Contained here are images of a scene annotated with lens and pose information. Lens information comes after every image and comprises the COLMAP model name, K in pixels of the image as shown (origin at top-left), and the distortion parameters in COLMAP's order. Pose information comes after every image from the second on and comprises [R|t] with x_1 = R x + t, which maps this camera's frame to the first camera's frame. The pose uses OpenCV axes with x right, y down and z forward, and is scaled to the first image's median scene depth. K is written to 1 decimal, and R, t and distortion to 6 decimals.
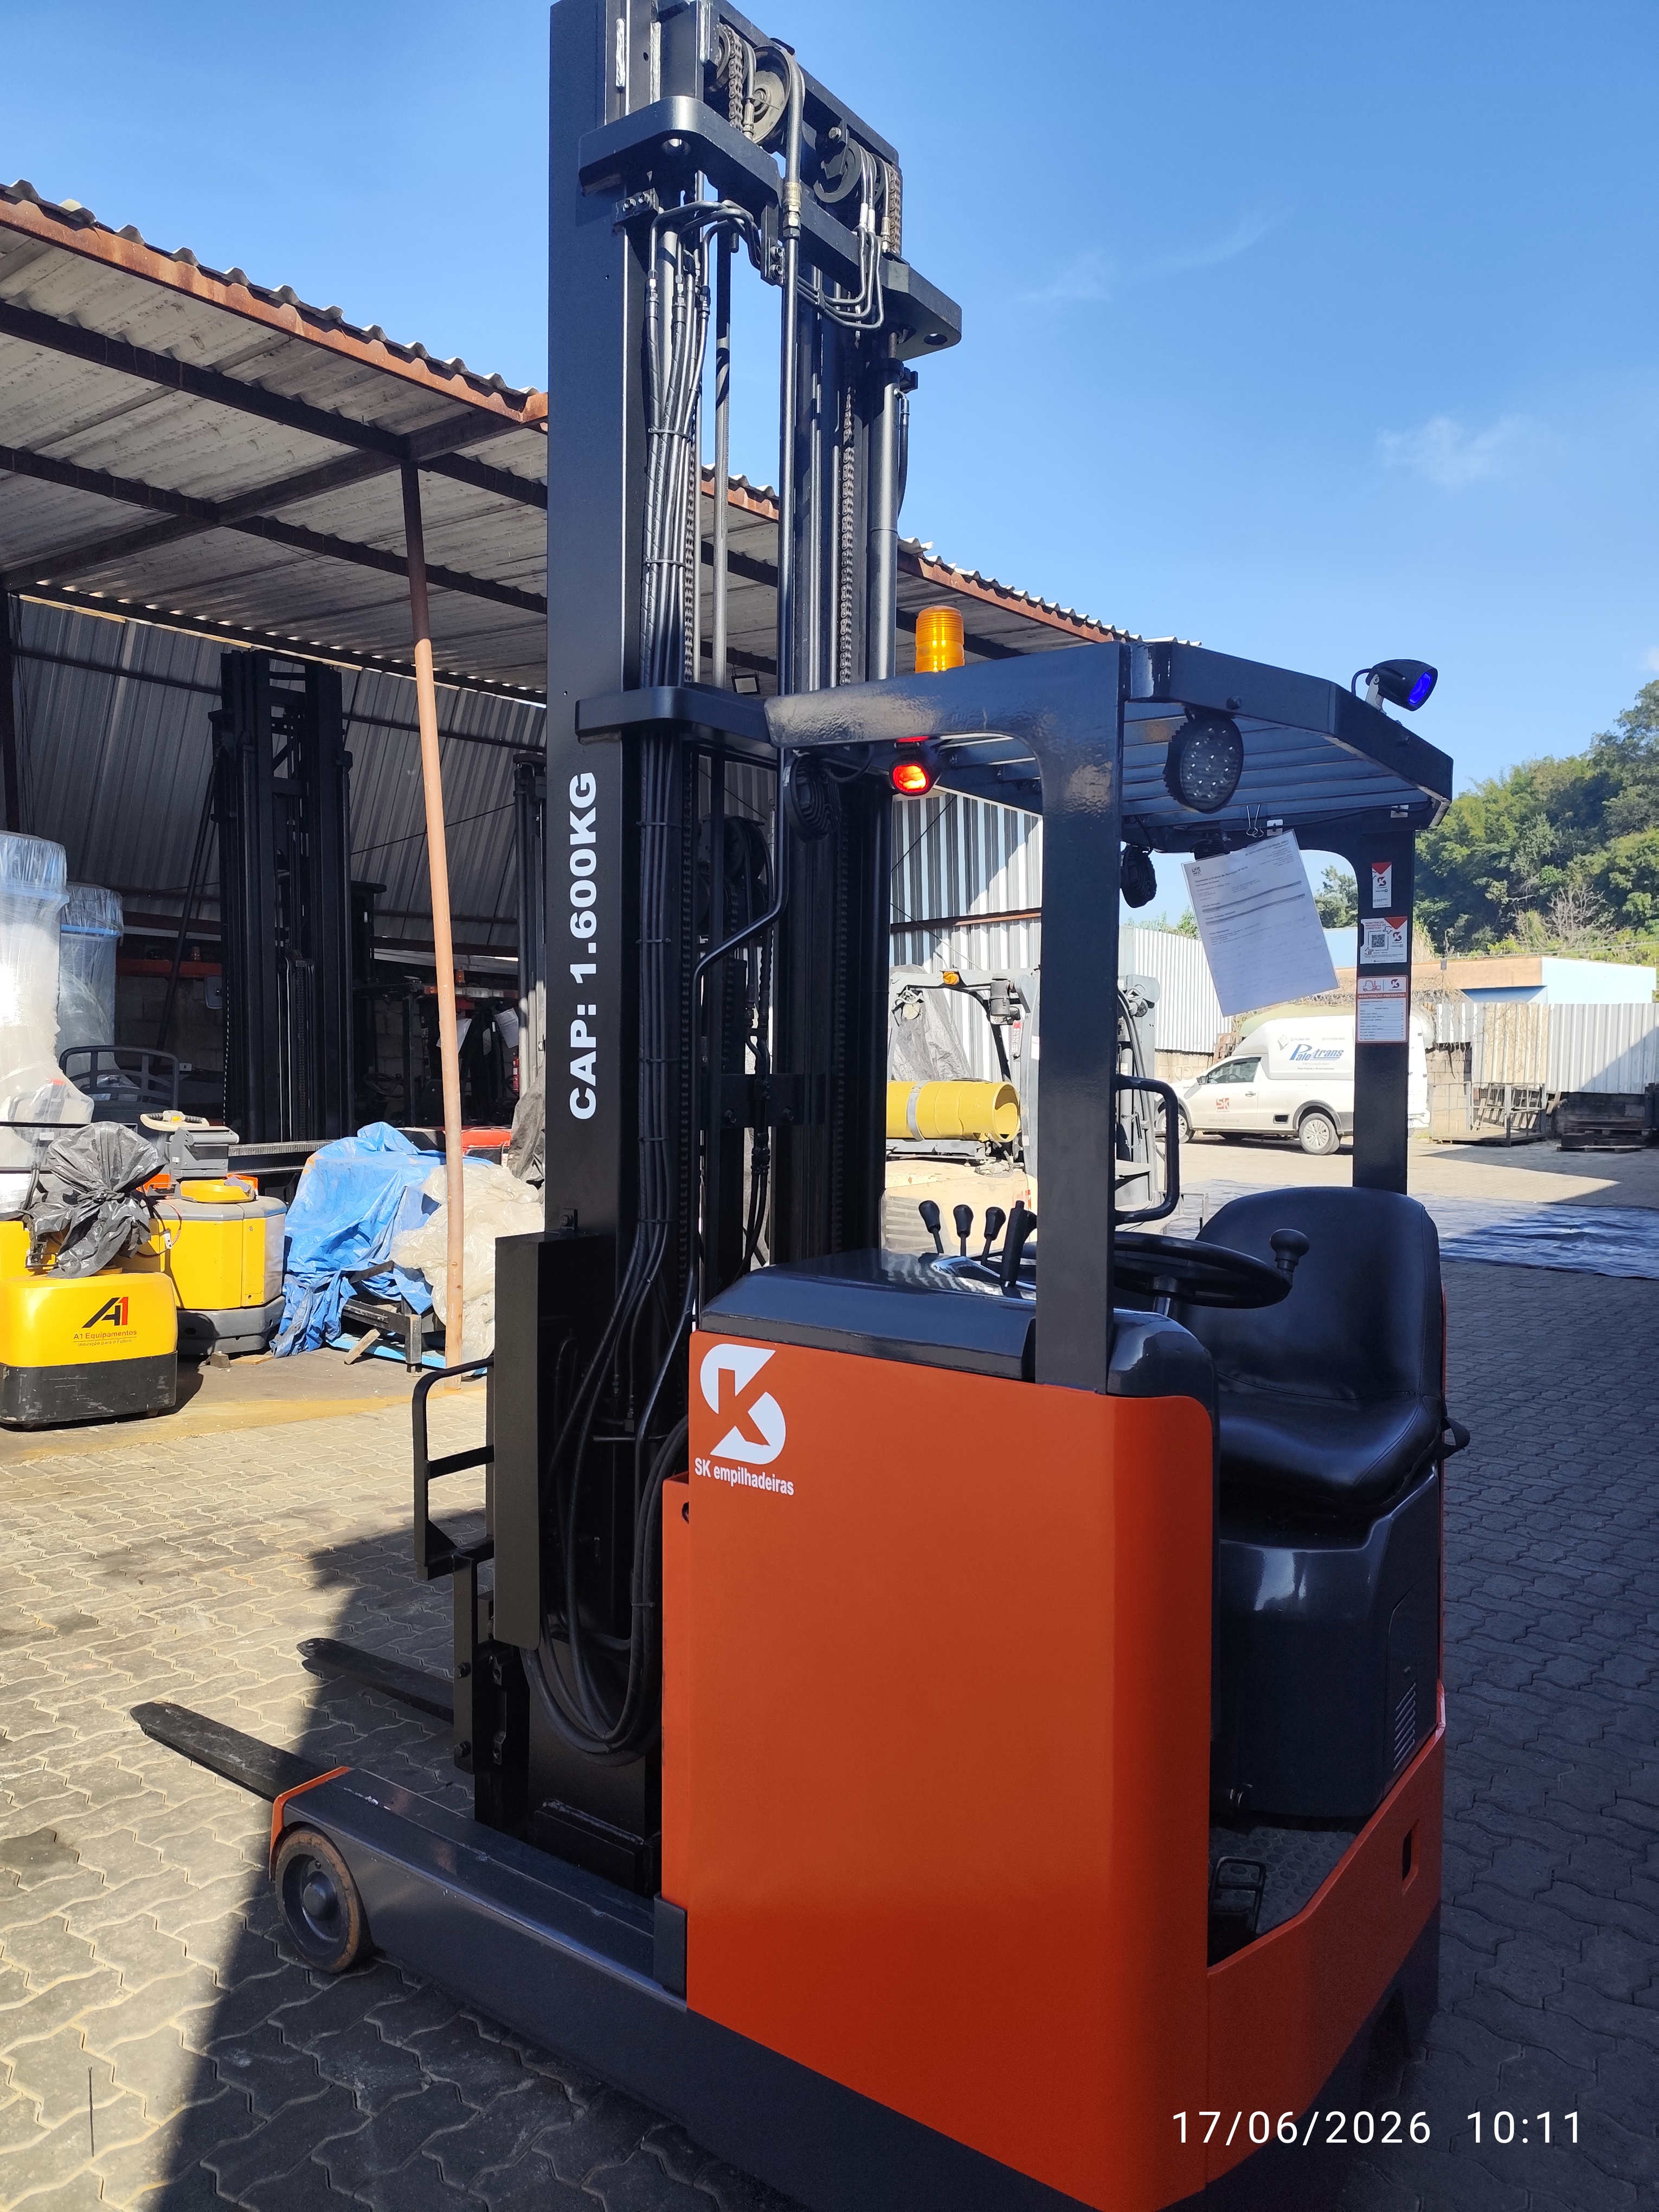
lens RADIAL K [[1526.7, 0, 826.7], [0, 1526.7, 1093.8], [0, 0, 1]] dist [0.010325, -0.018693]
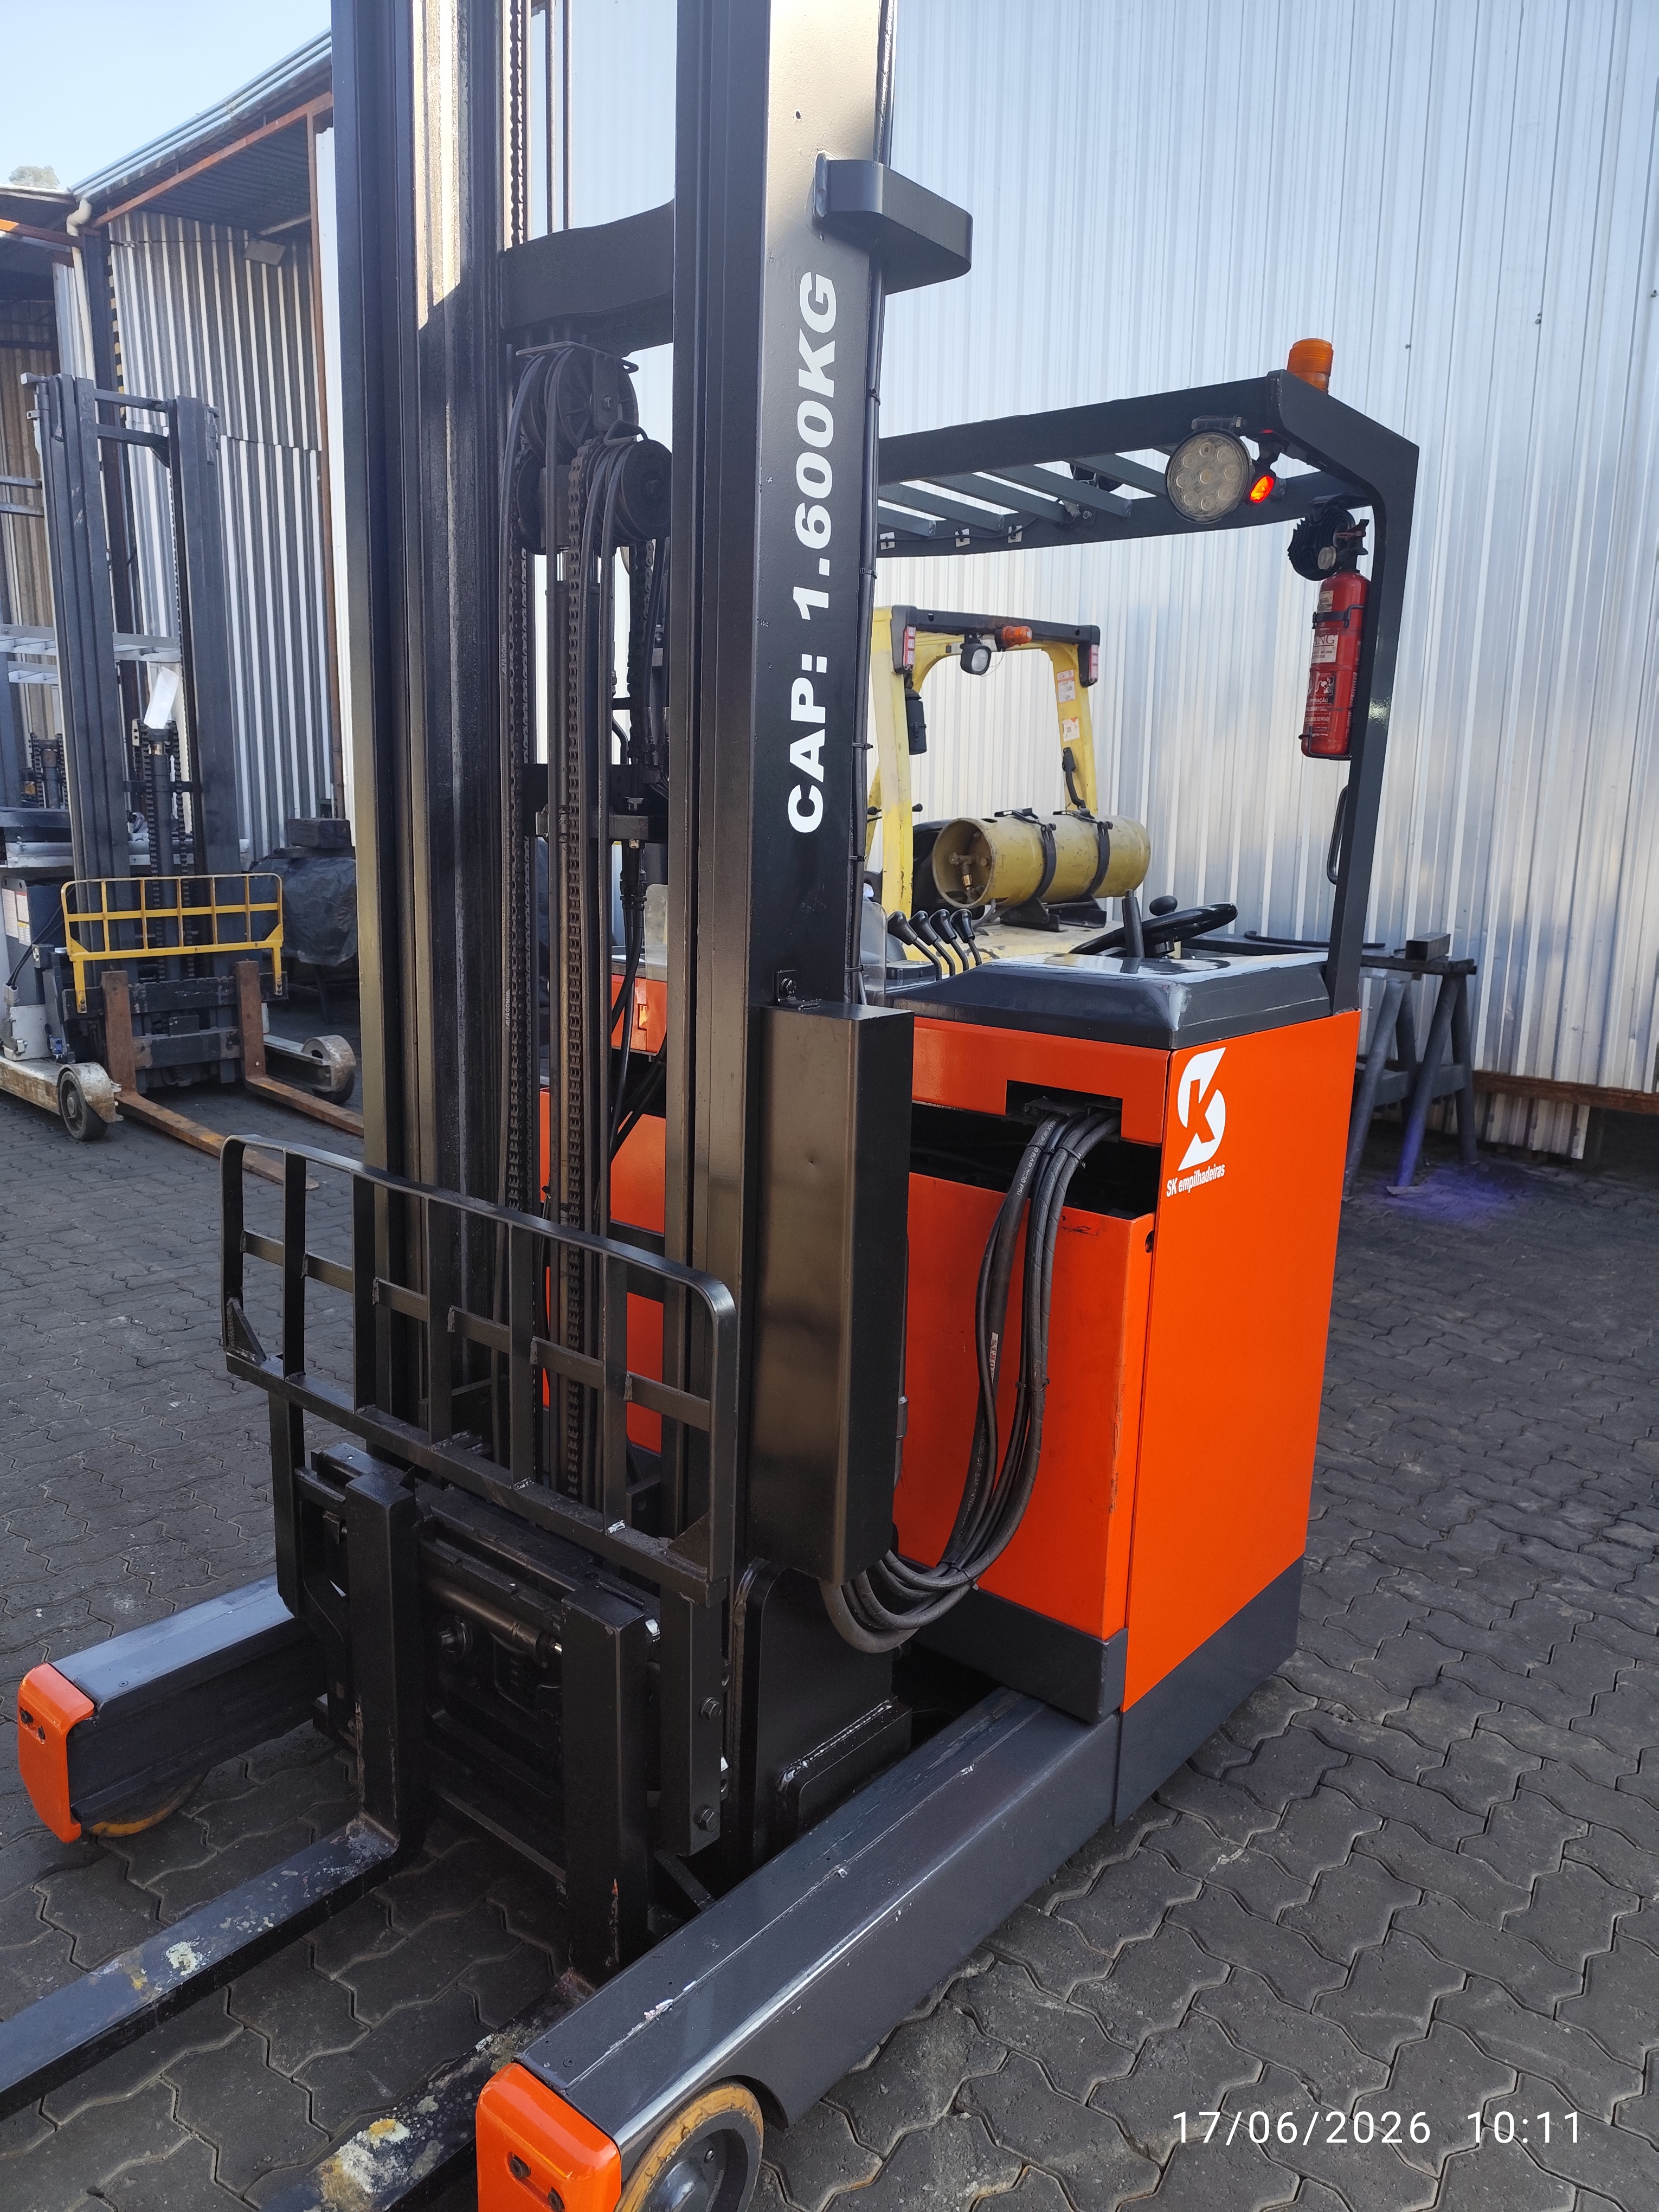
lens RADIAL K [[1526.7, 0, 835.7], [0, 1526.7, 1105.6], [0, 0, 1]] dist [0.010325, -0.018693]
pose [[0.076487, -0.206692, 0.975412, -0.839498], [0.004390, 0.978338, 0.206968, -0.004723], [-0.997061, -0.011548, 0.075737, 0.937235]]
